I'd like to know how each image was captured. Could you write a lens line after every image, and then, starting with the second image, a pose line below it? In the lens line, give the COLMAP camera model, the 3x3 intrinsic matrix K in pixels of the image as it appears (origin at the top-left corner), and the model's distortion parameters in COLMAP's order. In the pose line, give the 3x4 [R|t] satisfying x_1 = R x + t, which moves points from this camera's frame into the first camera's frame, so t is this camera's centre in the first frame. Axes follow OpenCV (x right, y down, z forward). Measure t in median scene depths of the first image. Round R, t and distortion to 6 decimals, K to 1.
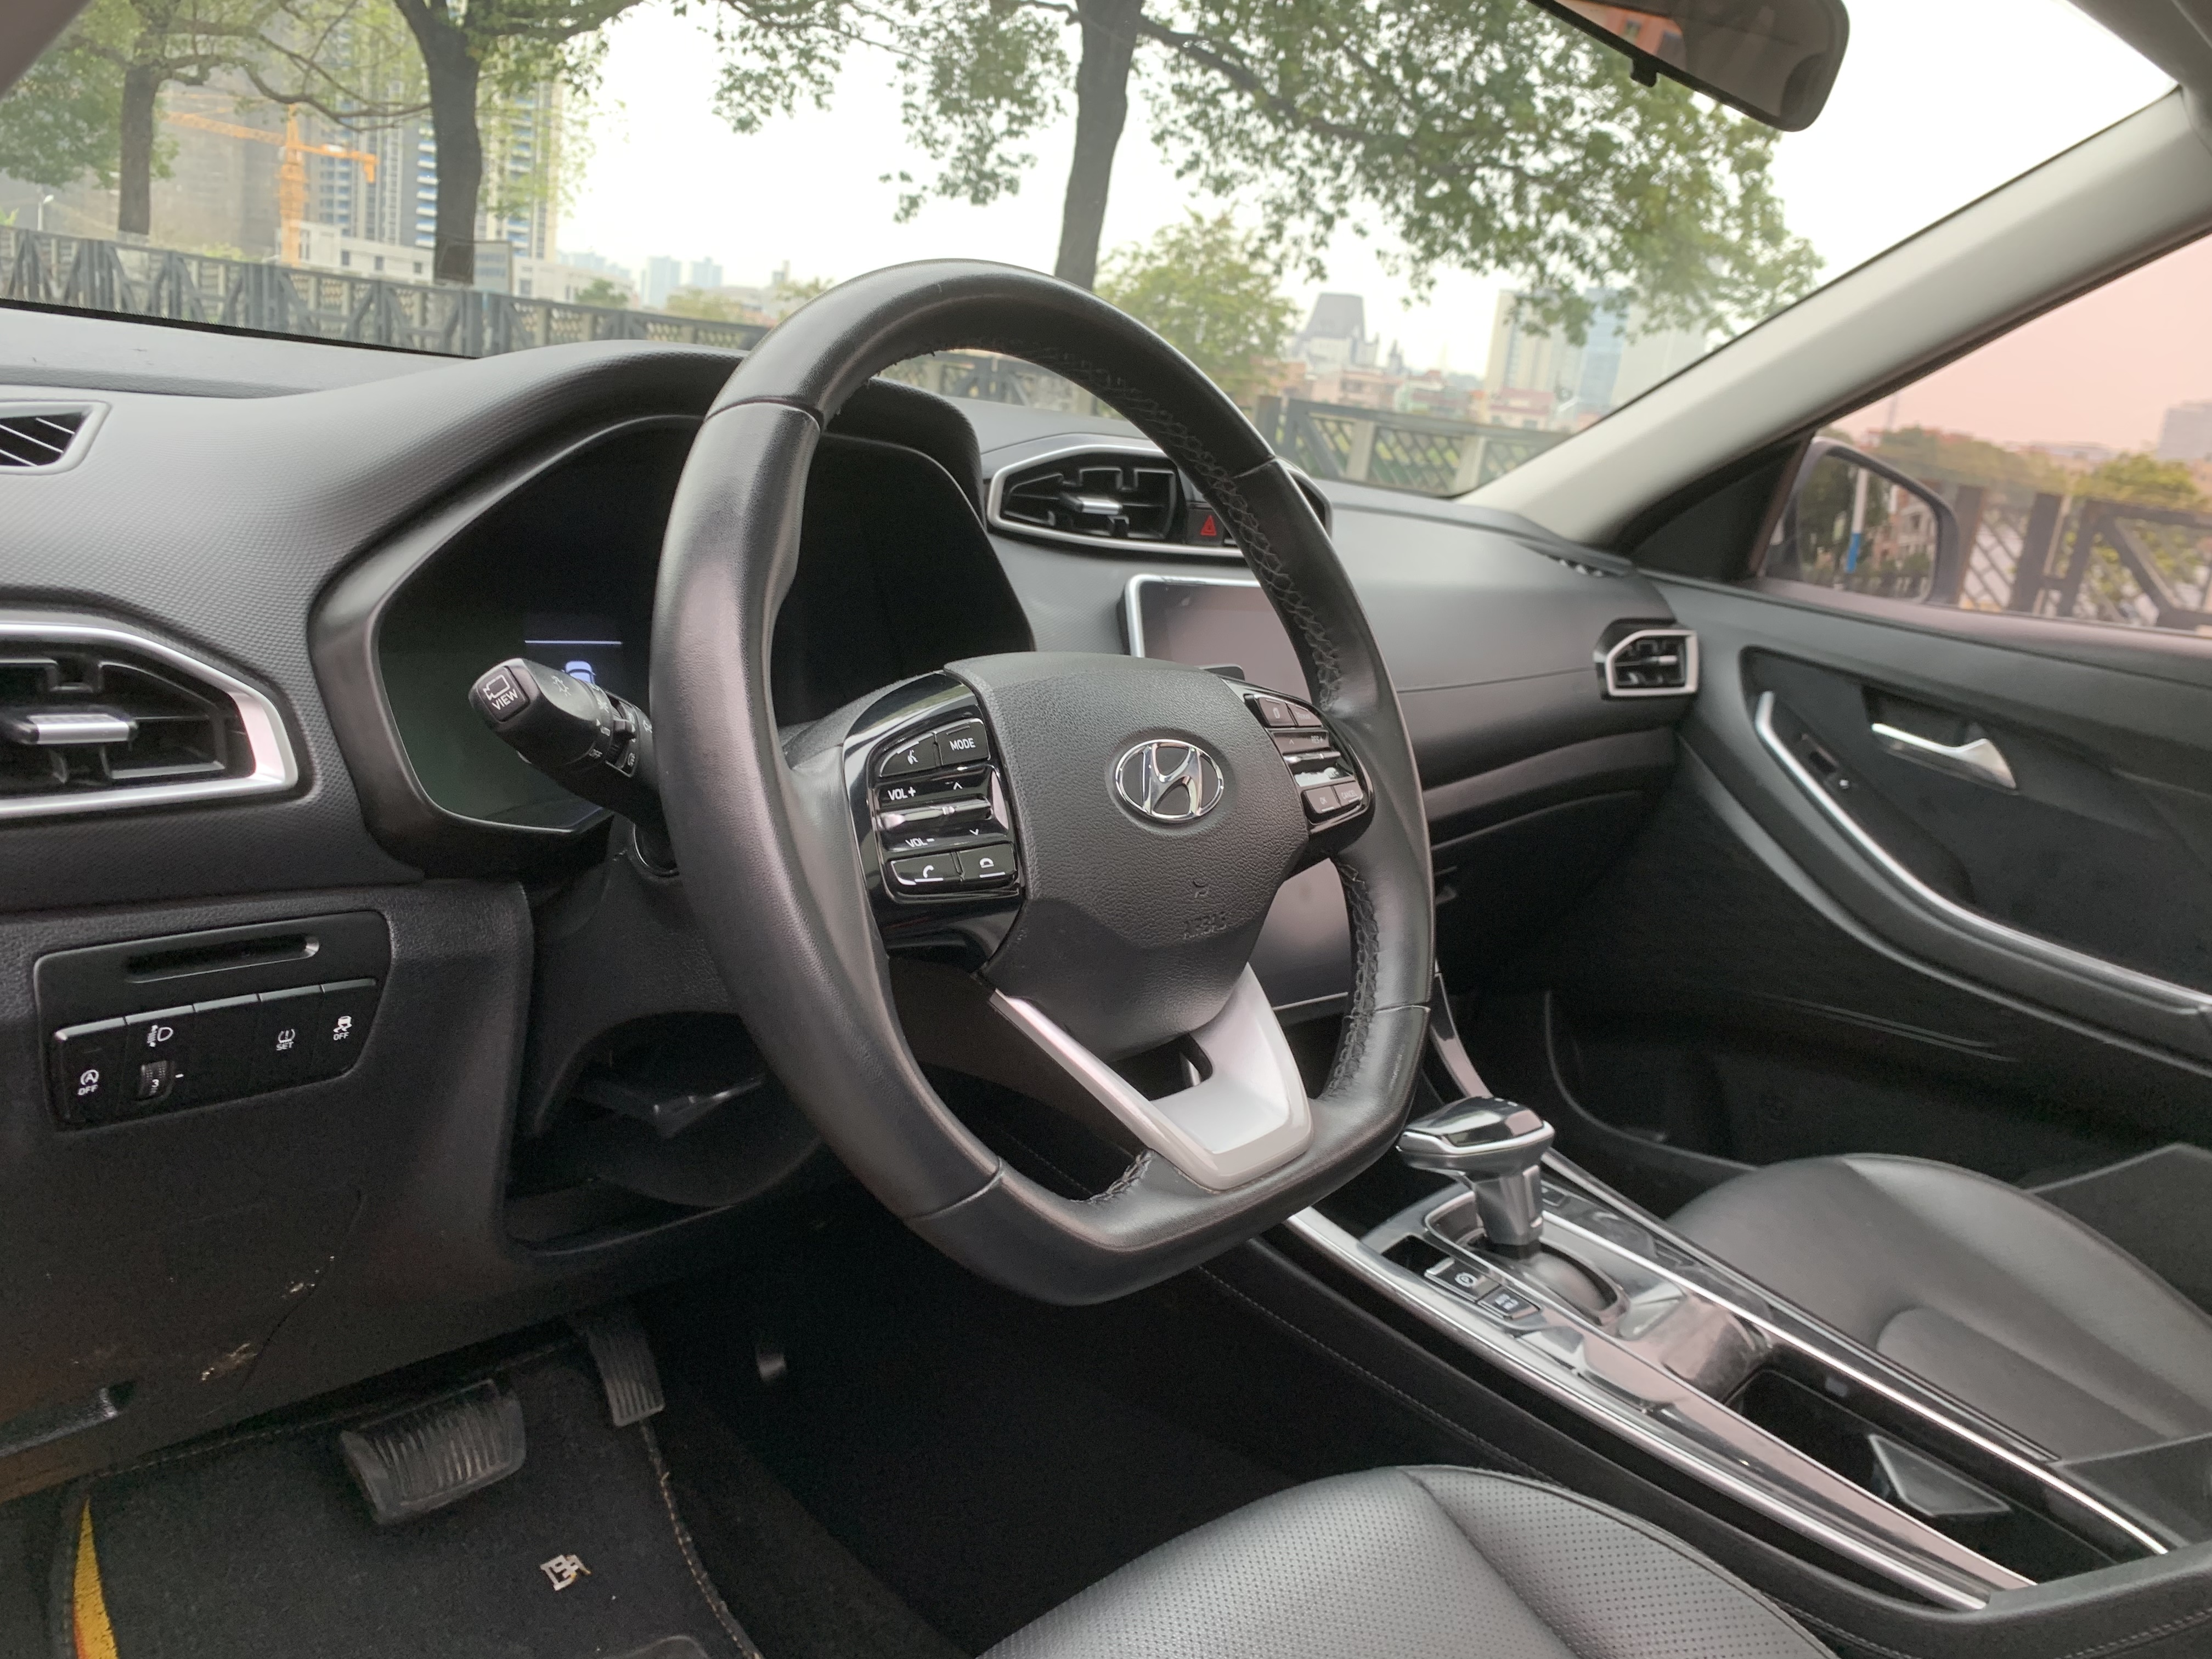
lens RADIAL K [[1697.9, 0, 1114.5], [0, 1697.9, 817.8], [0, 0, 1]] dist [0.022236, -0.019706]
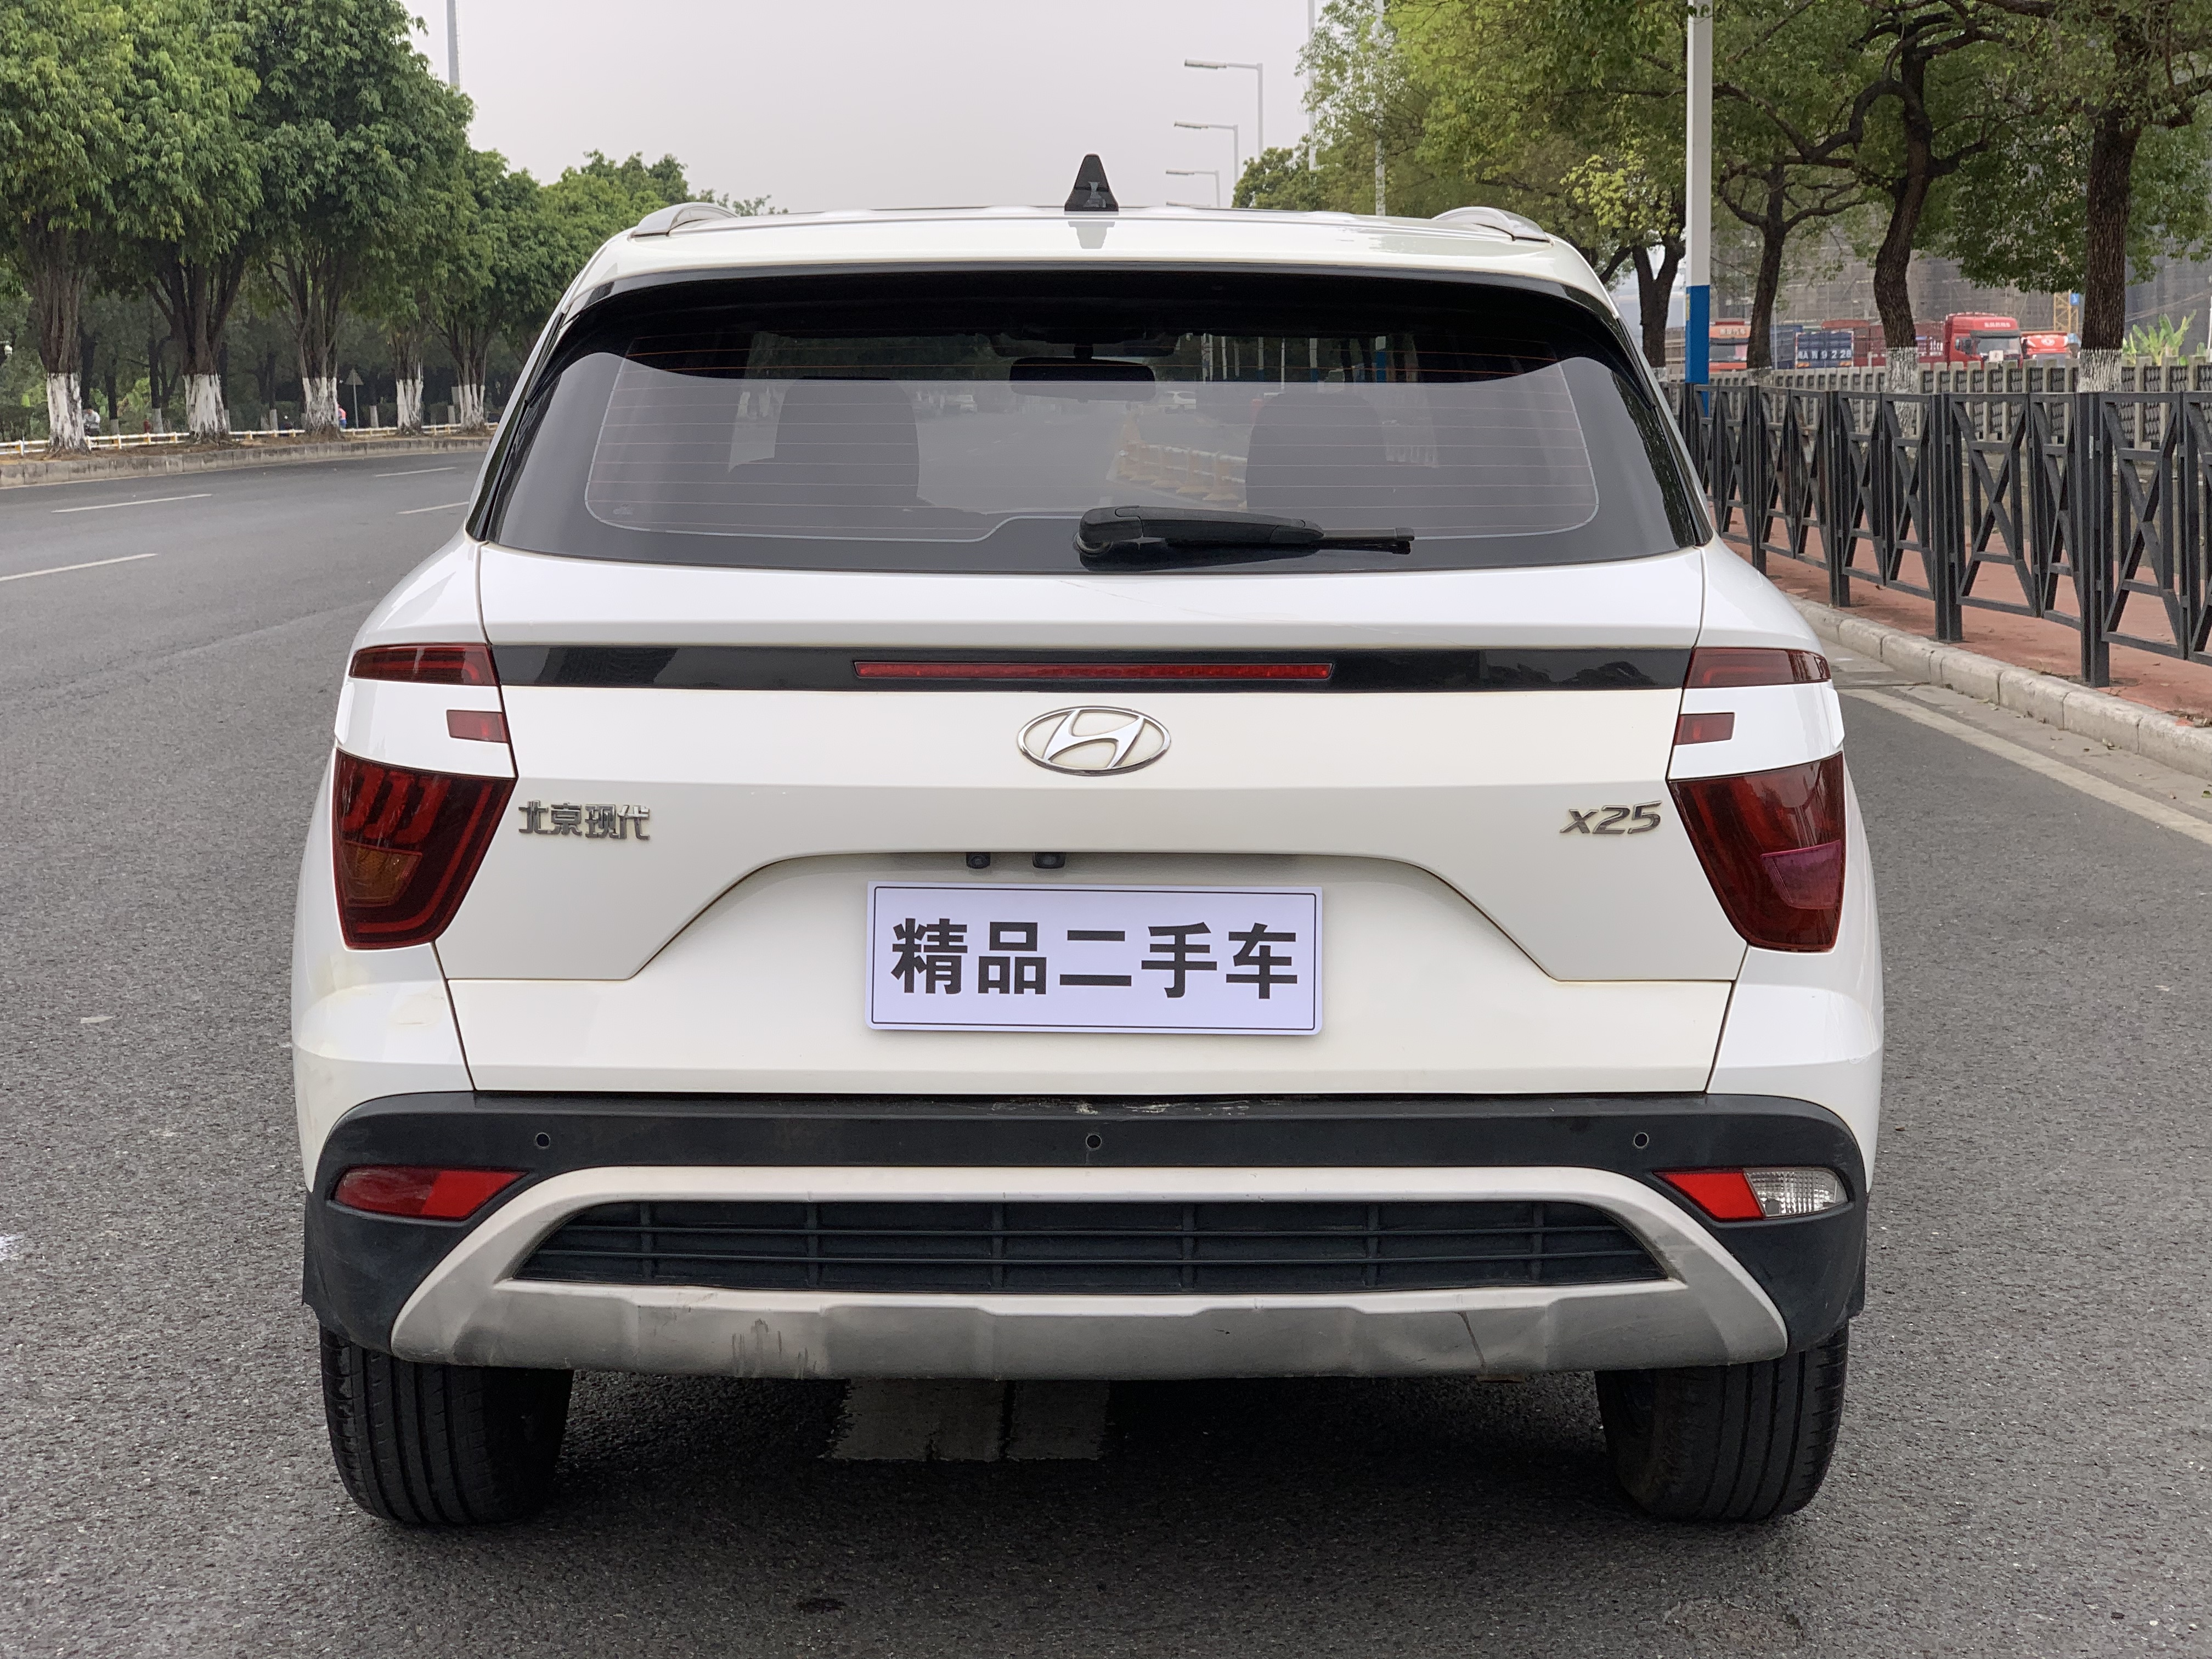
lens RADIAL K [[3331.0, 0, 1134.5], [0, 3331.0, 817.4], [0, 0, 1]] dist [0.049522, 0.000000]
pose [[0.633890, -0.050170, -0.771794, 0.314646], [-0.077798, 0.988697, -0.128166, 0.072499], [0.769501, 0.141287, 0.622822, -0.172990]]
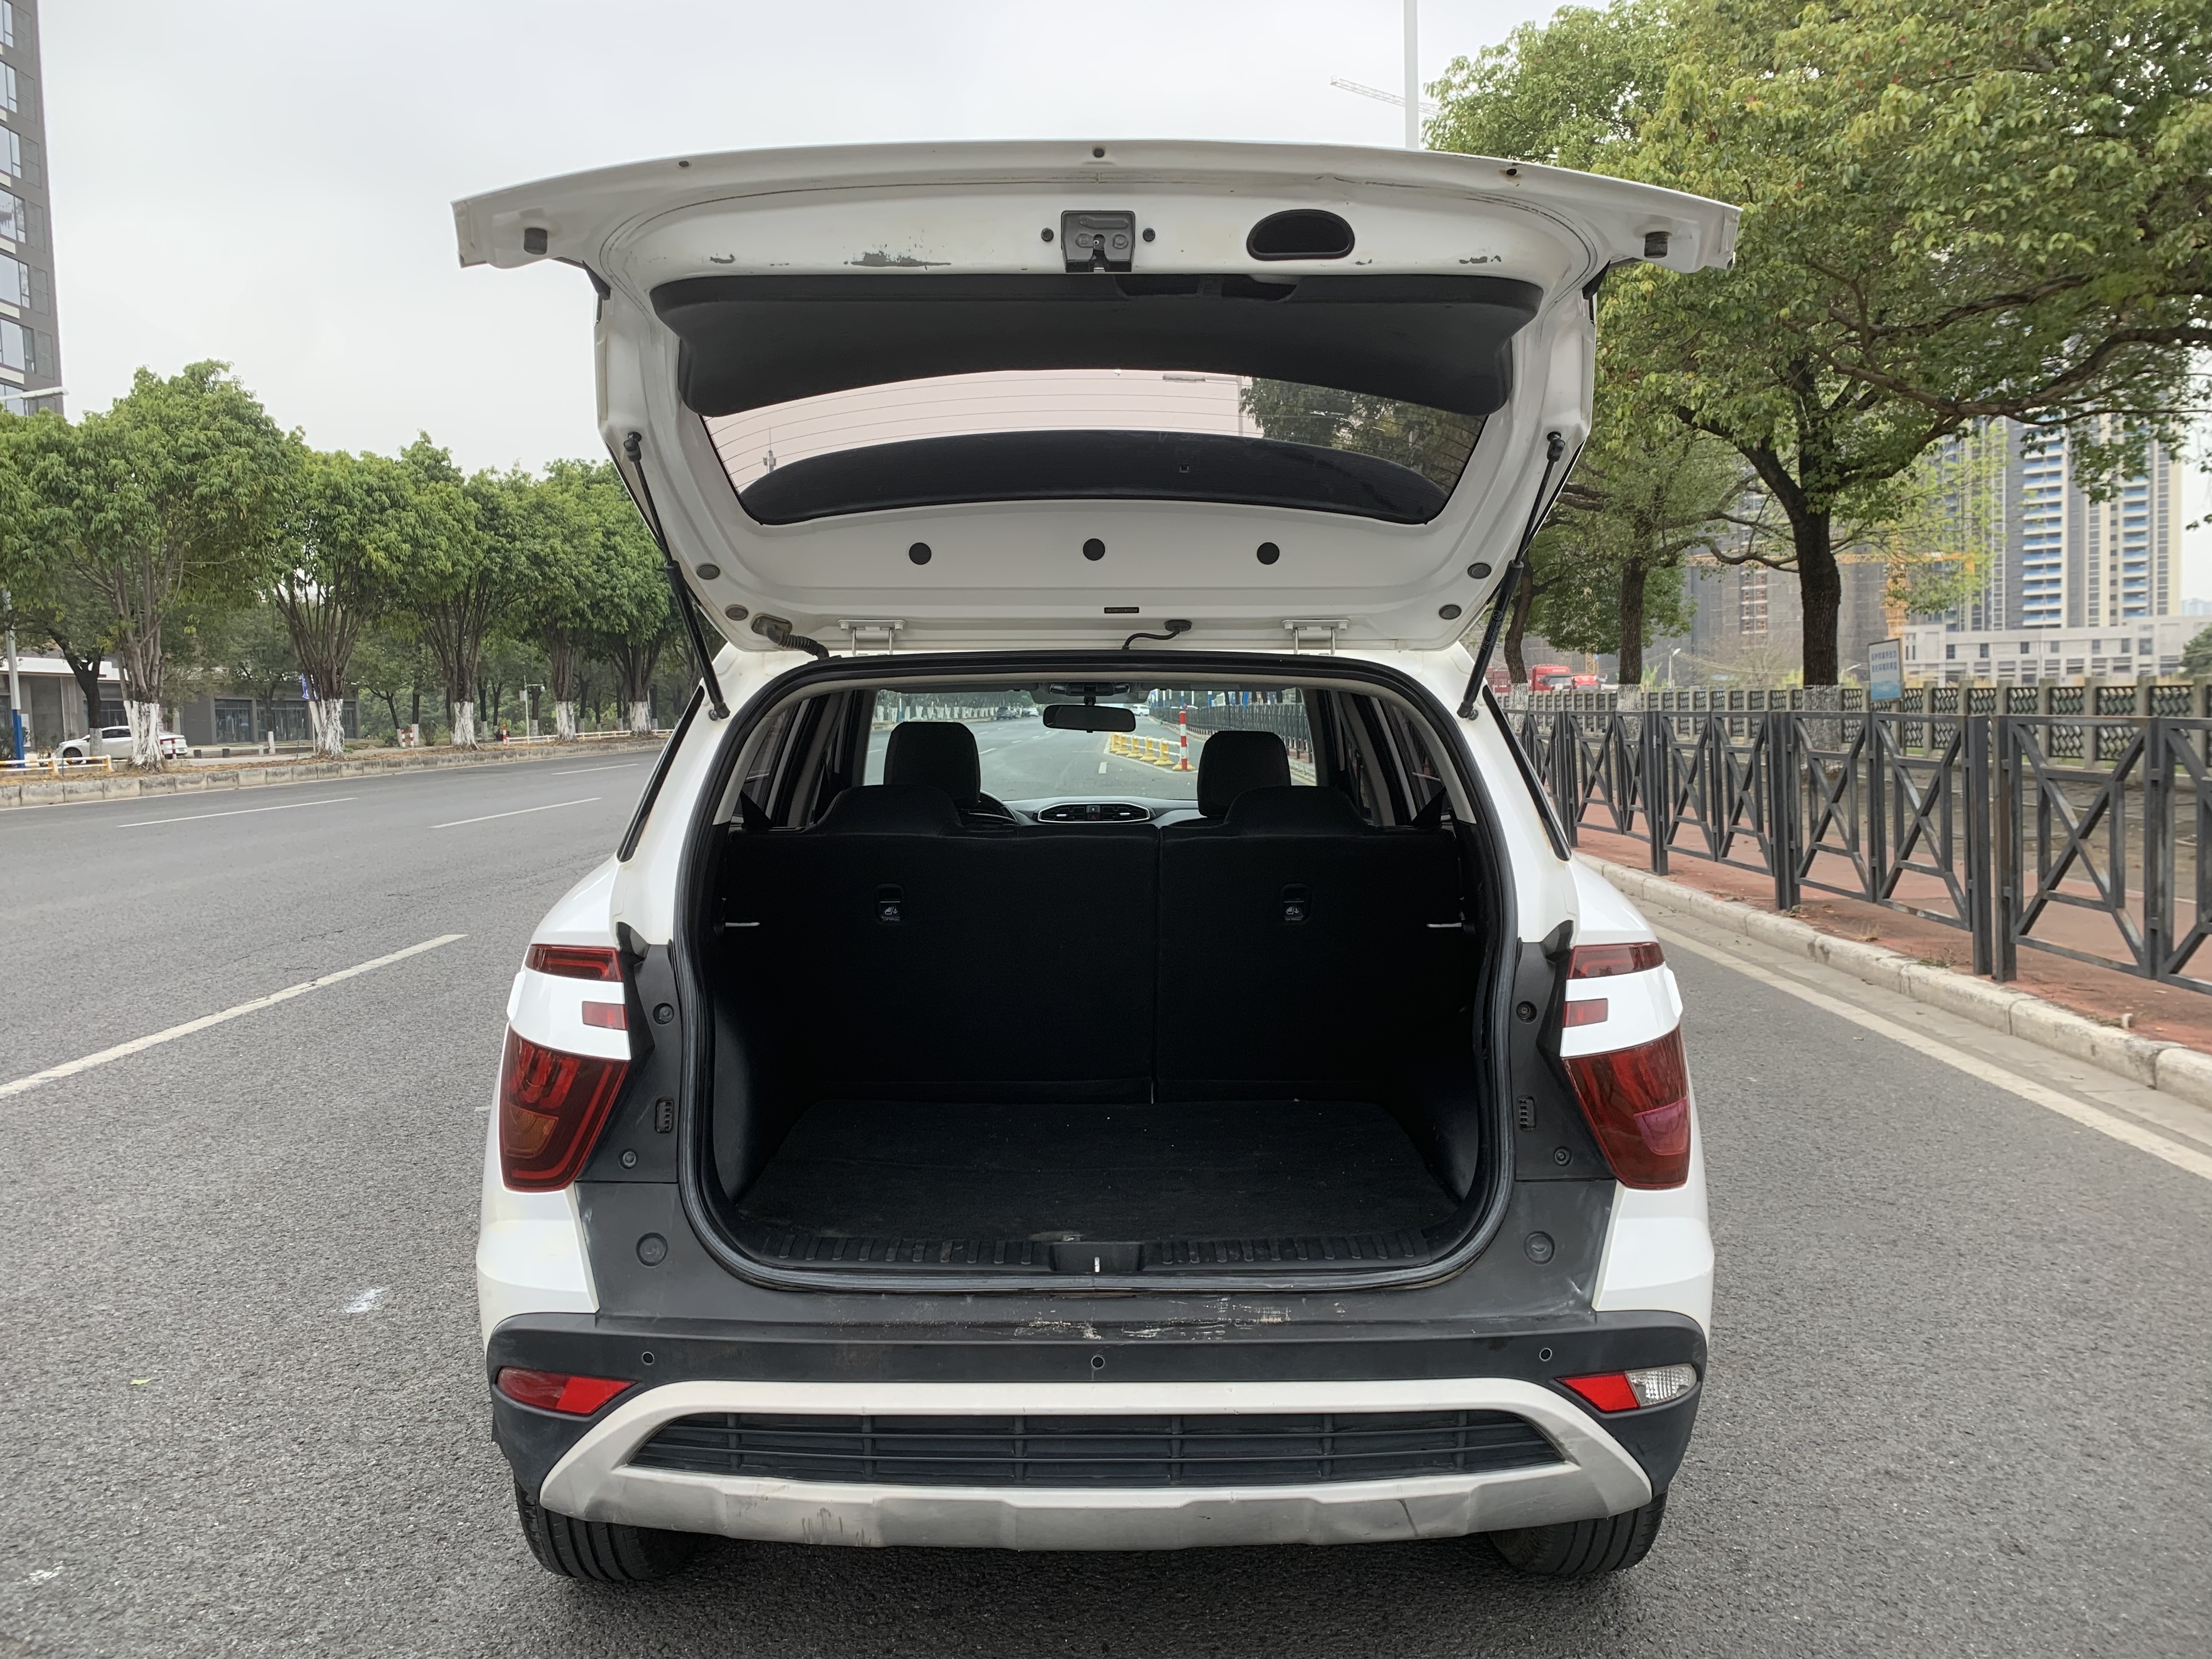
lens RADIAL K [[1697.9, 0, 1098.5], [0, 1697.9, 821.5], [0, 0, 1]] dist [0.022236, -0.019706]
pose [[0.624570, -0.098063, -0.774787, 0.252136], [-0.075738, 0.979803, -0.185065, 0.048432], [0.777287, 0.174267, 0.604529, -0.125055]]
